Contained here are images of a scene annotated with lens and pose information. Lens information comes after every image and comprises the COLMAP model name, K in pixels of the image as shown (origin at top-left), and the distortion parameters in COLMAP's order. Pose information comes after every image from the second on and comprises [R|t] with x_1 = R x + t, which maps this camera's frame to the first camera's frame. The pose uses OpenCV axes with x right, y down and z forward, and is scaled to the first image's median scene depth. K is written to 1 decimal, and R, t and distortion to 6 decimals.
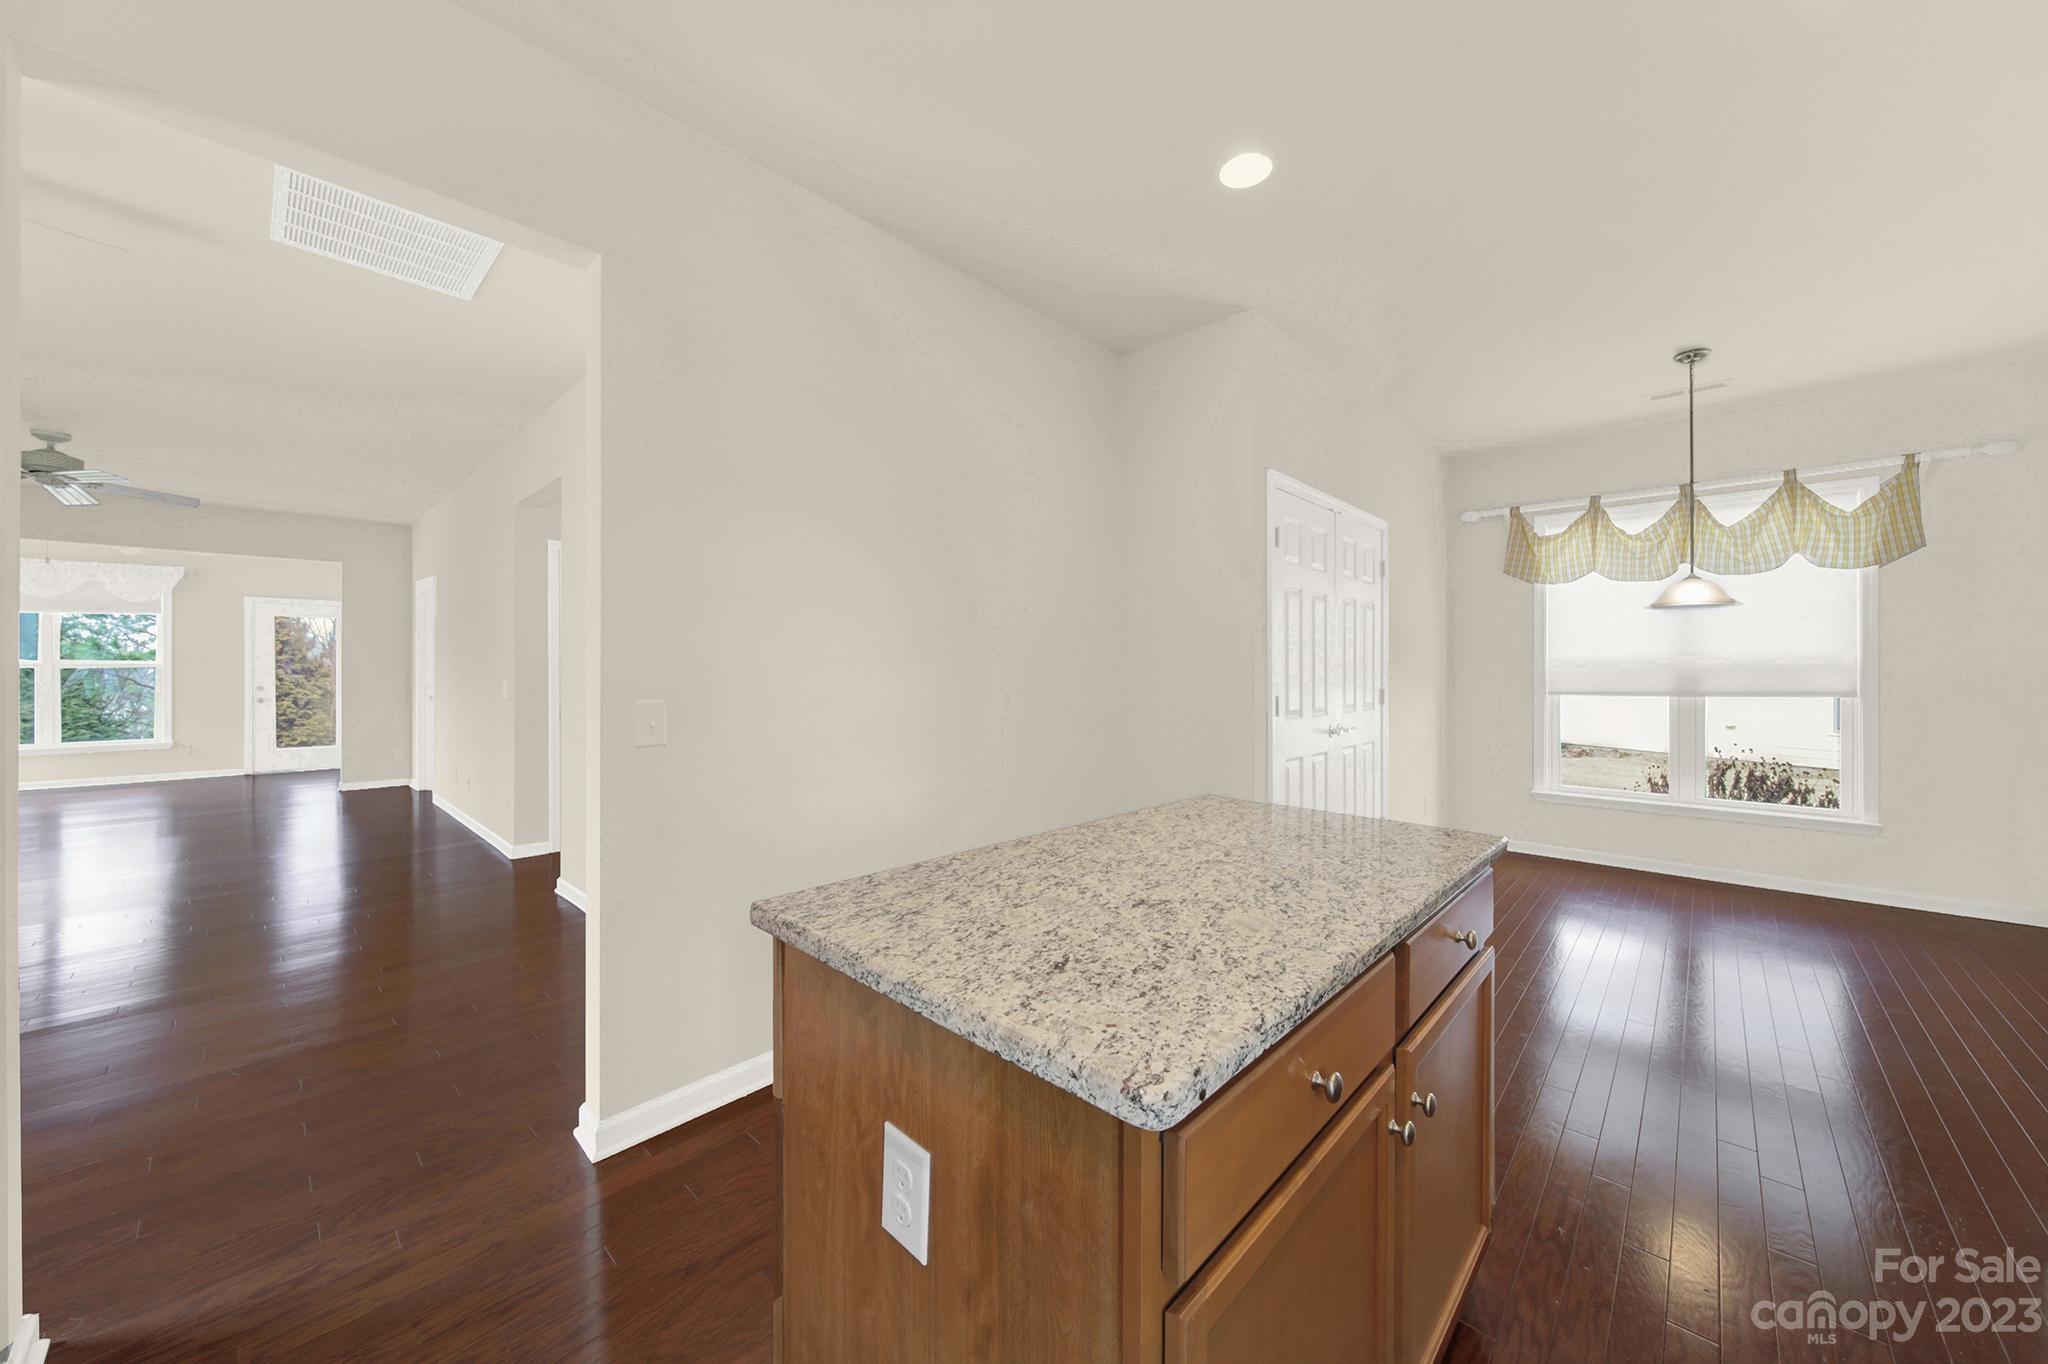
lens RADIAL K [[764.5, 0, 1021.2], [0, 764.5, 669.9], [0, 0, 1]] dist [-0.000622, 0.000194]
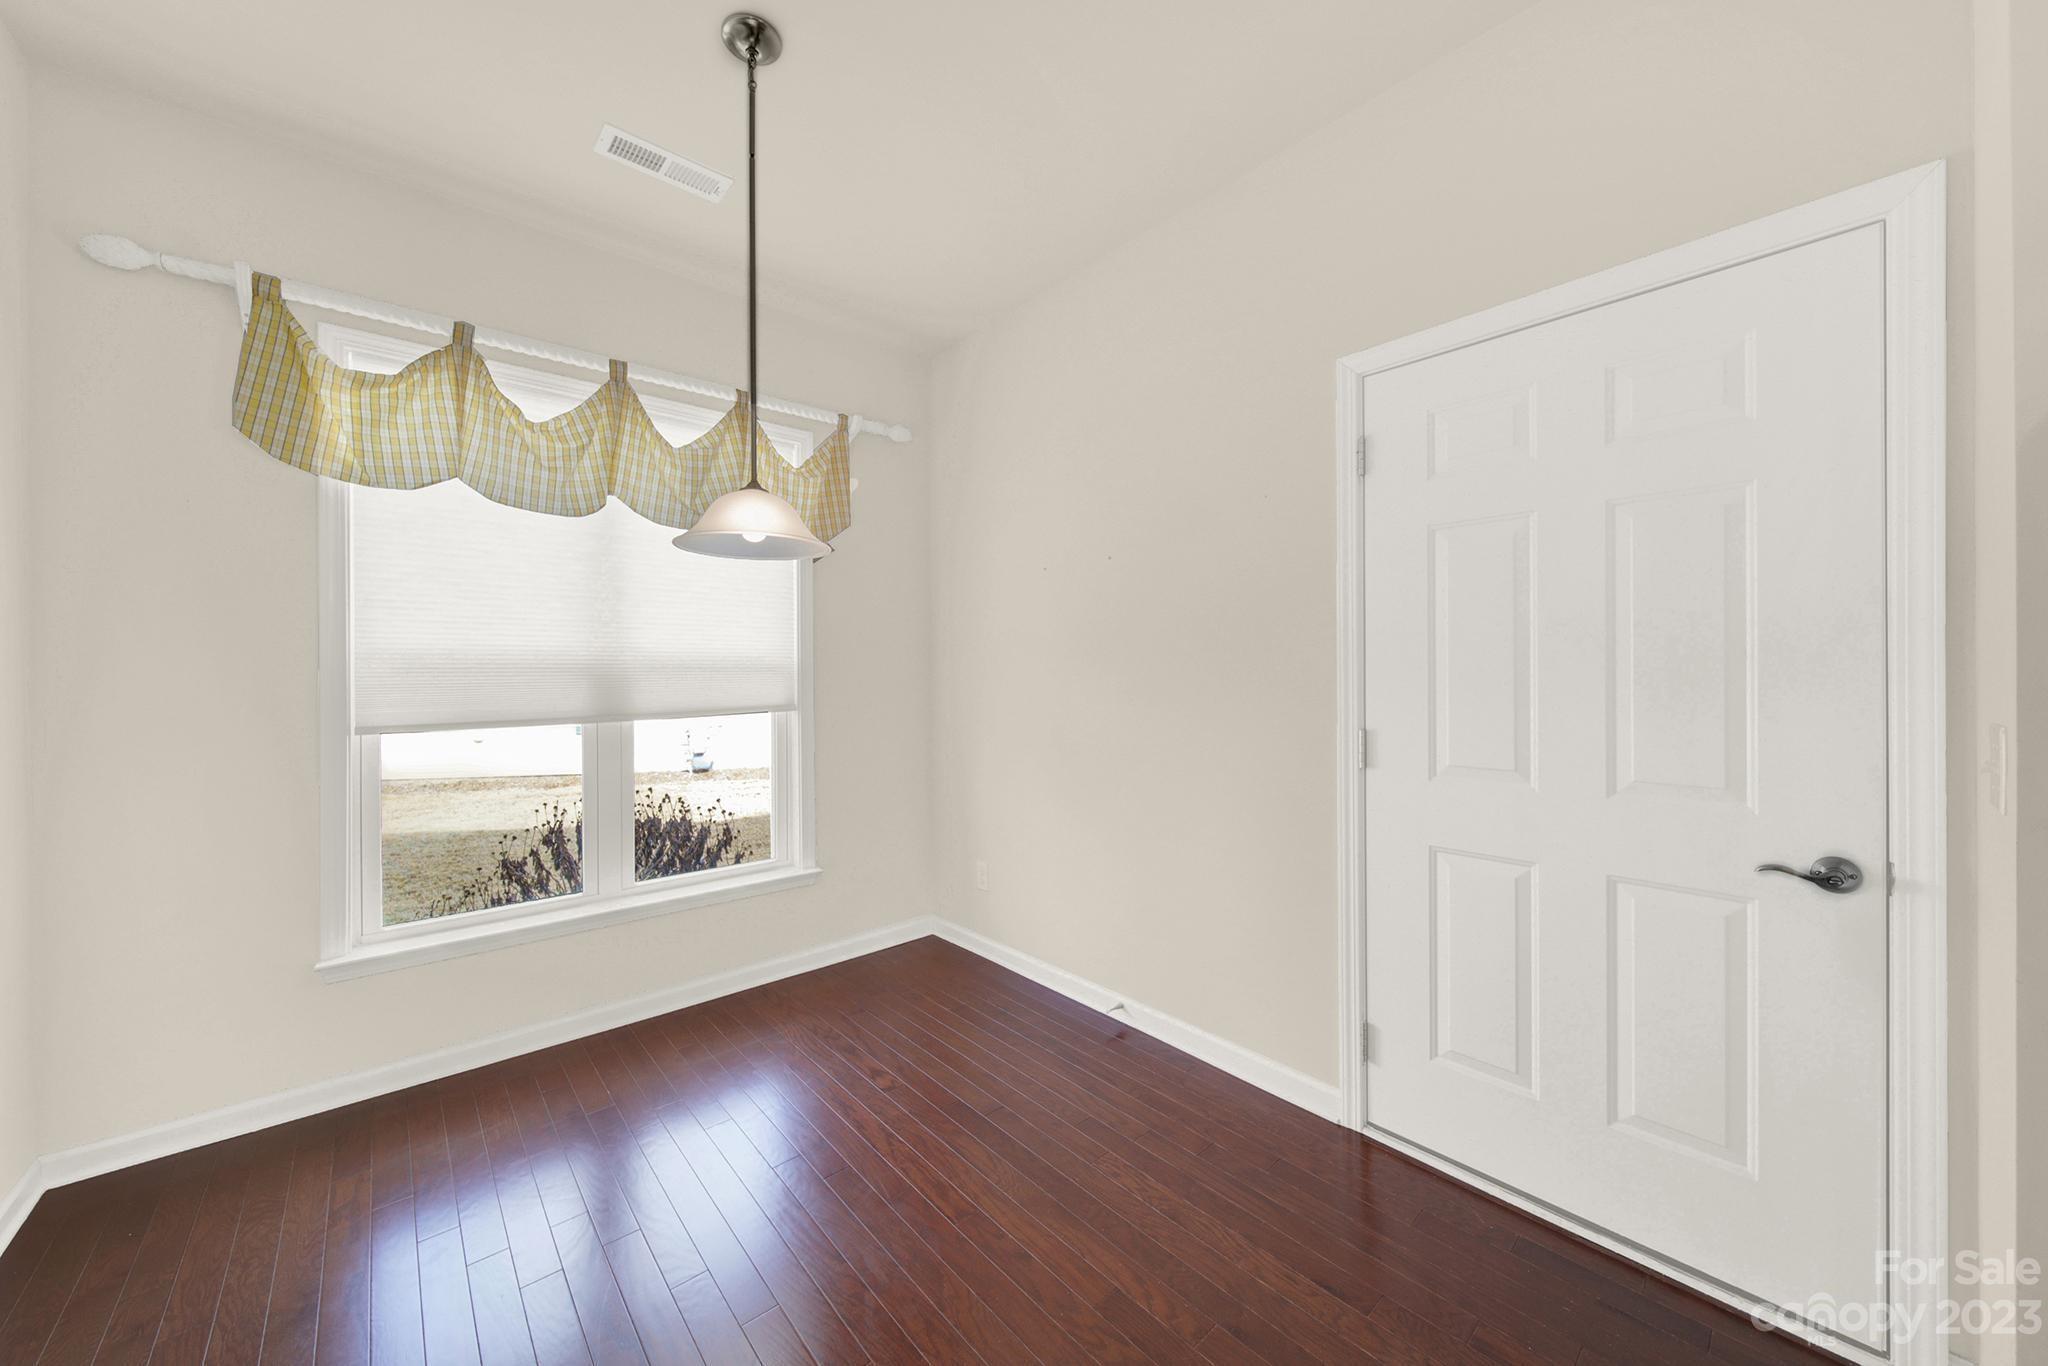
lens RADIAL K [[751.3, 0, 1024.4], [0, 751.3, 661.2], [0, 0, 1]] dist [0.003112, -0.000269]
pose [[0.128005, 0.011994, 0.991701, 0.330381], [-0.002534, 0.999928, -0.011767, -0.005895], [-0.991770, -0.001007, 0.128026, 0.599259]]
